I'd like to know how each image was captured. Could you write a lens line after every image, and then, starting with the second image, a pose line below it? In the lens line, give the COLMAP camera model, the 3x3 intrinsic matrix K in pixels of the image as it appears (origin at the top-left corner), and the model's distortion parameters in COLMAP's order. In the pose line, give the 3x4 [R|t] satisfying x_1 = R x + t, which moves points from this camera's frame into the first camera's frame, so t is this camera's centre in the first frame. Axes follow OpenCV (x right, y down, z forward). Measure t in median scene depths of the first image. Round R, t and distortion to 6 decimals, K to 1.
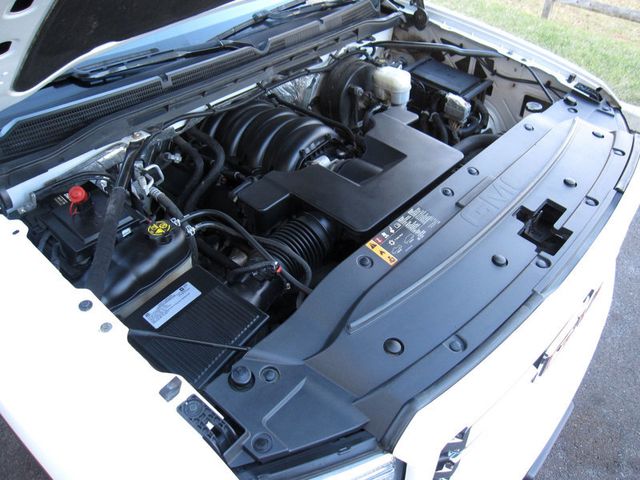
lens RADIAL K [[526.6, 0, 326.8], [0, 526.6, 238.4], [0, 0, 1]] dist [-0.053071, -0.009095]
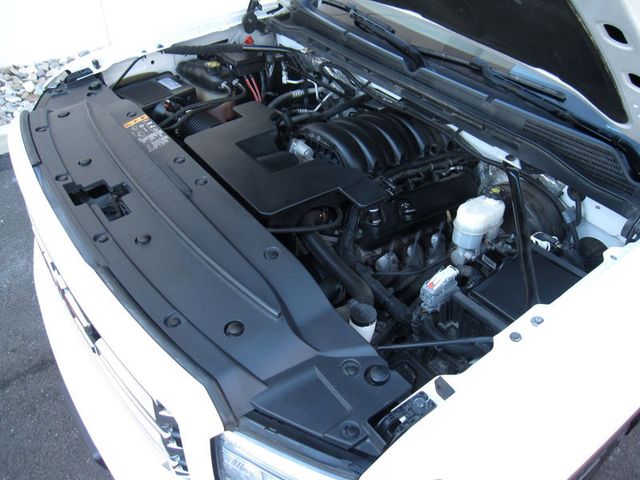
lens RADIAL K [[526.6, 0, 326.8], [0, 526.6, 238.4], [0, 0, 1]] dist [-0.053071, -0.009095]
pose [[-0.196160, 0.593027, -0.780922, 1.049342], [-0.676737, 0.494454, 0.545474, -0.759401], [0.709611, 0.635479, 0.304332, 0.927255]]
